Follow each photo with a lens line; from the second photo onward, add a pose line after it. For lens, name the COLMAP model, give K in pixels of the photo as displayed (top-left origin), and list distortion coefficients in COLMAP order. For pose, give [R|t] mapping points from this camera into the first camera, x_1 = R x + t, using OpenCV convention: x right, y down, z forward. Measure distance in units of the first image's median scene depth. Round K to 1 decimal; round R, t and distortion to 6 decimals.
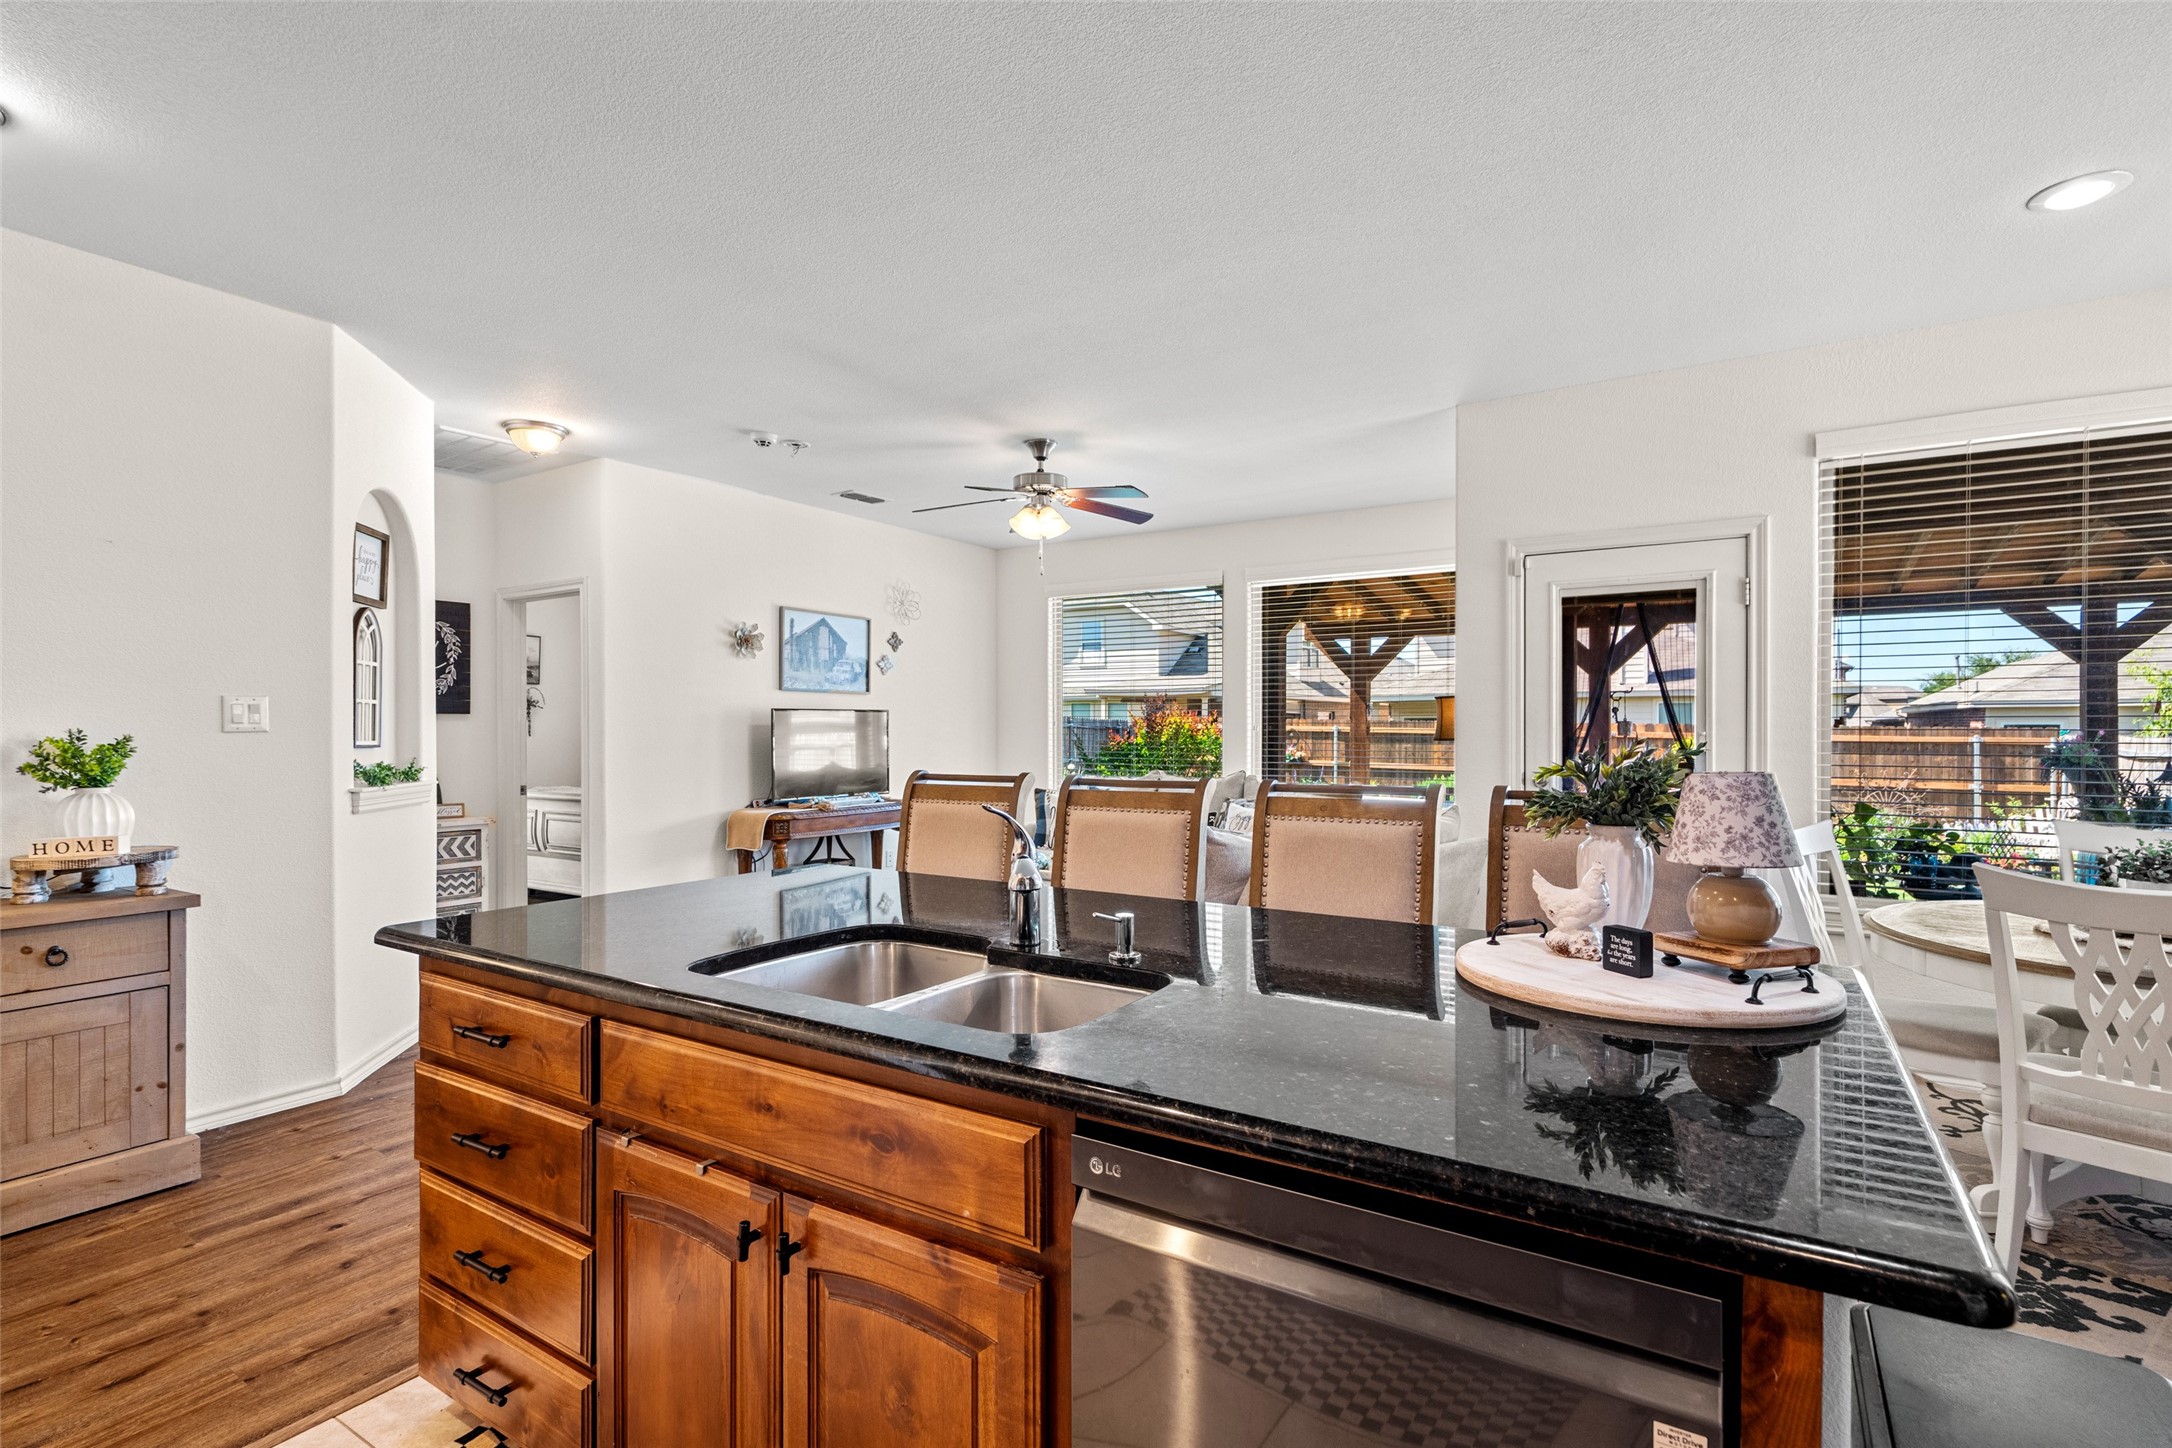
lens RADIAL K [[1025.1, 0, 1082.8], [0, 1025.1, 732.5], [0, 0, 1]] dist [0.003607, 0.001419]
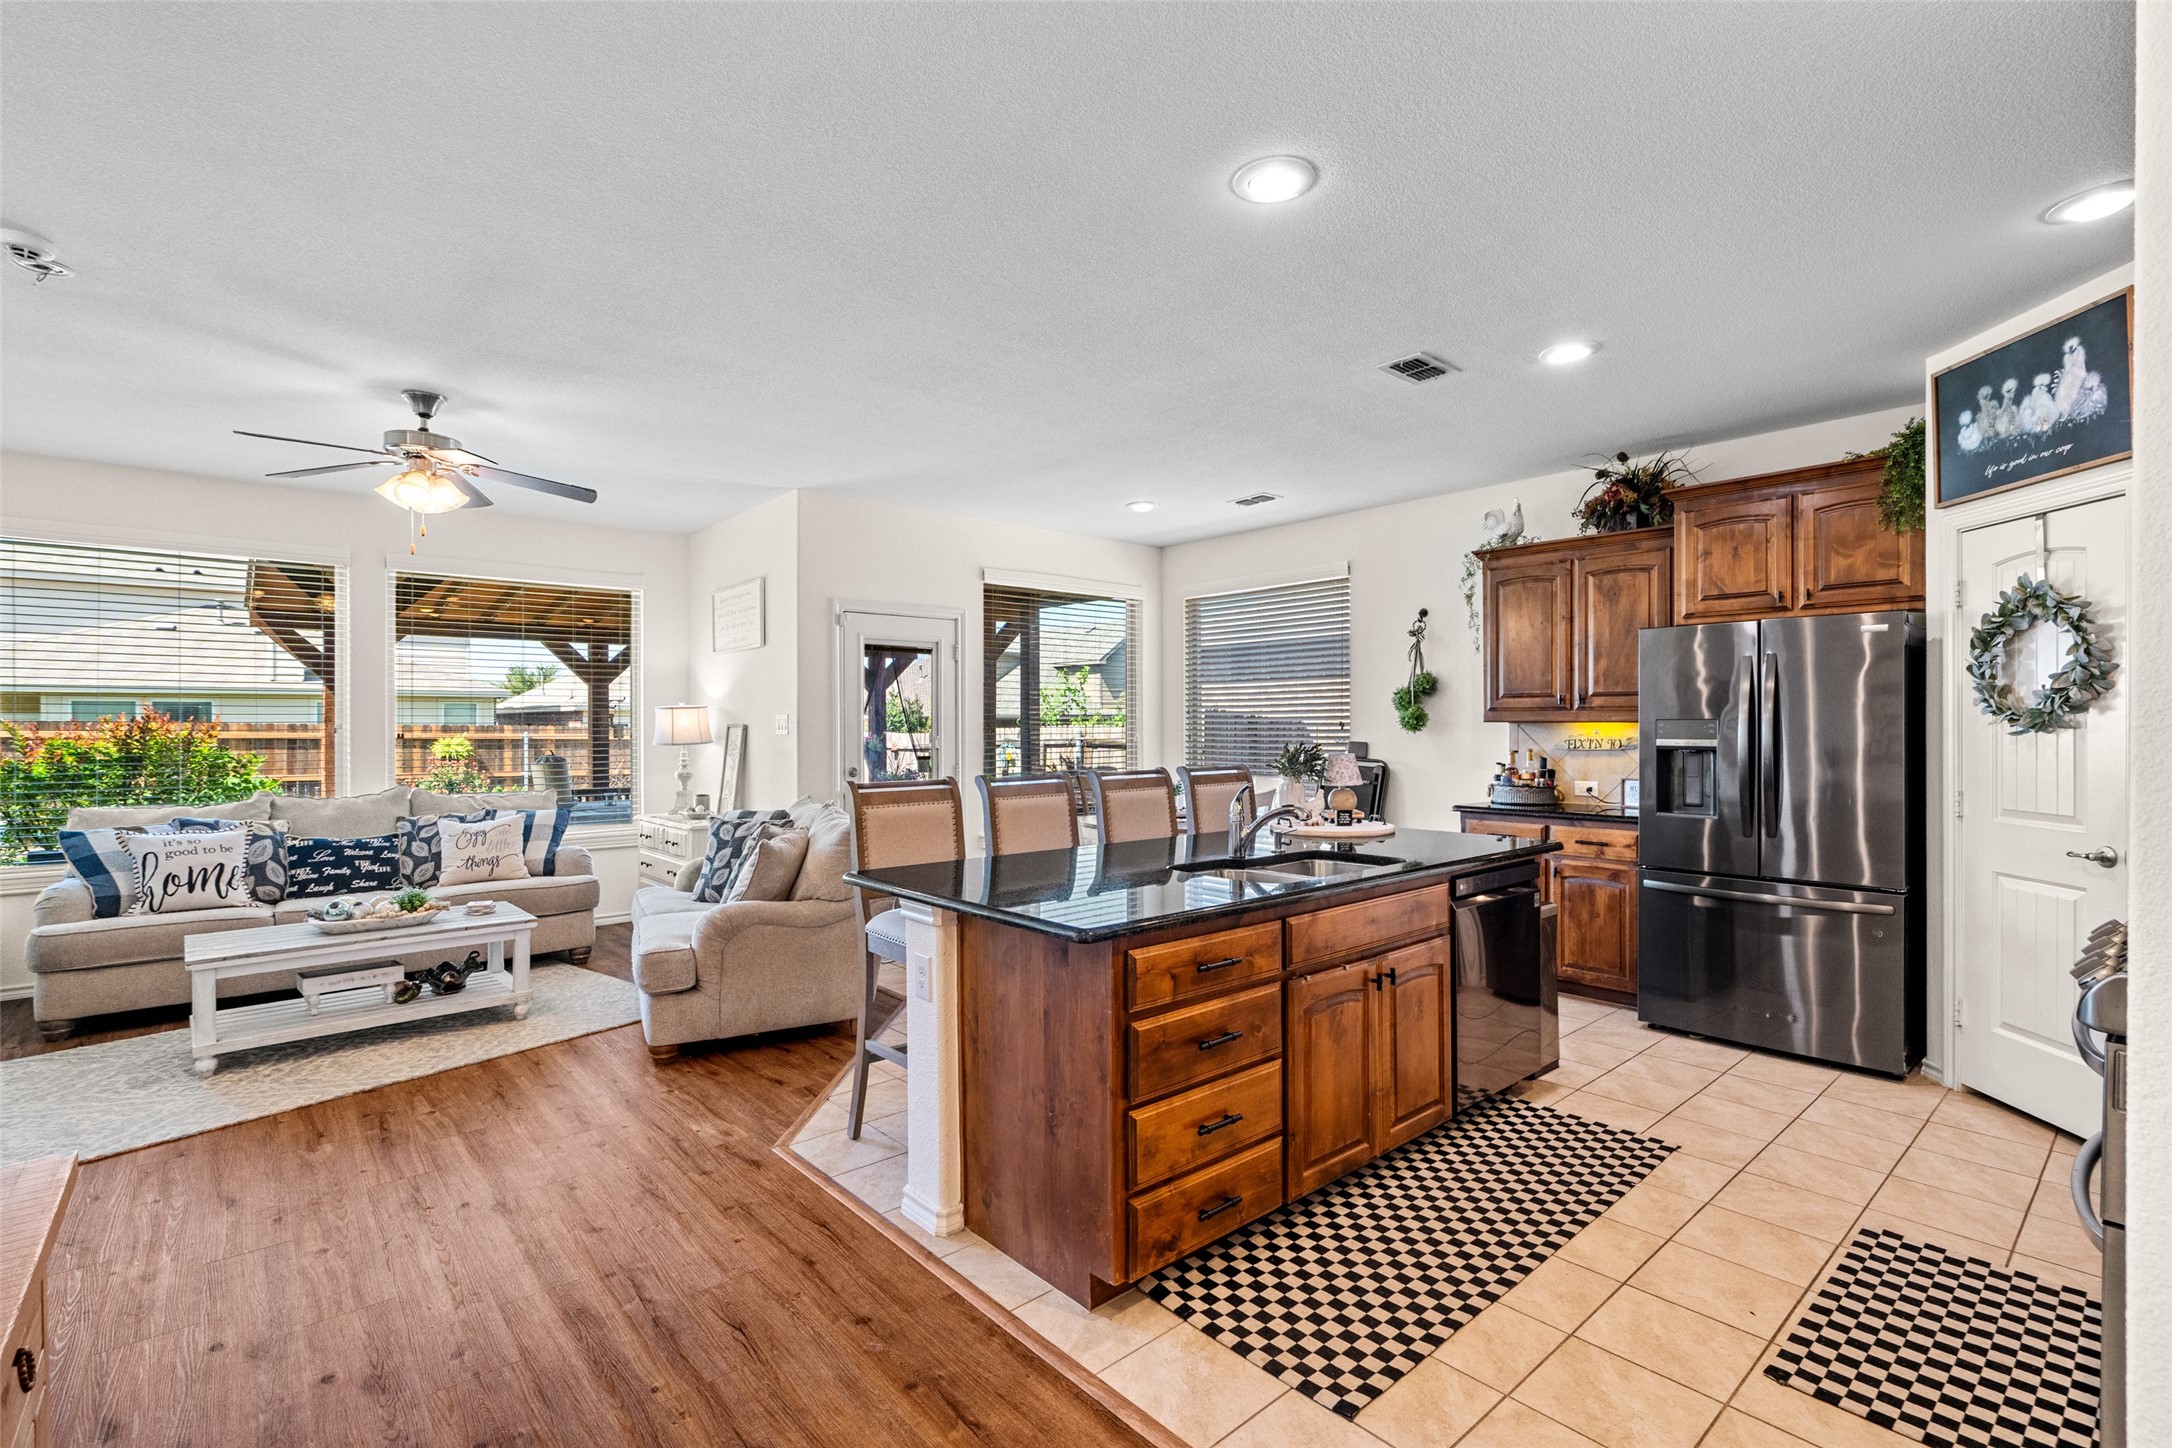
lens RADIAL K [[981.8, 0, 1084.6], [0, 981.8, 719.5], [0, 0, 1]] dist [-0.004062, 0.001891]
pose [[0.280628, 0.003971, 0.959808, -0.850235], [0.006042, 0.999964, -0.005904, -0.016866], [-0.959797, 0.007456, 0.280594, 0.345333]]
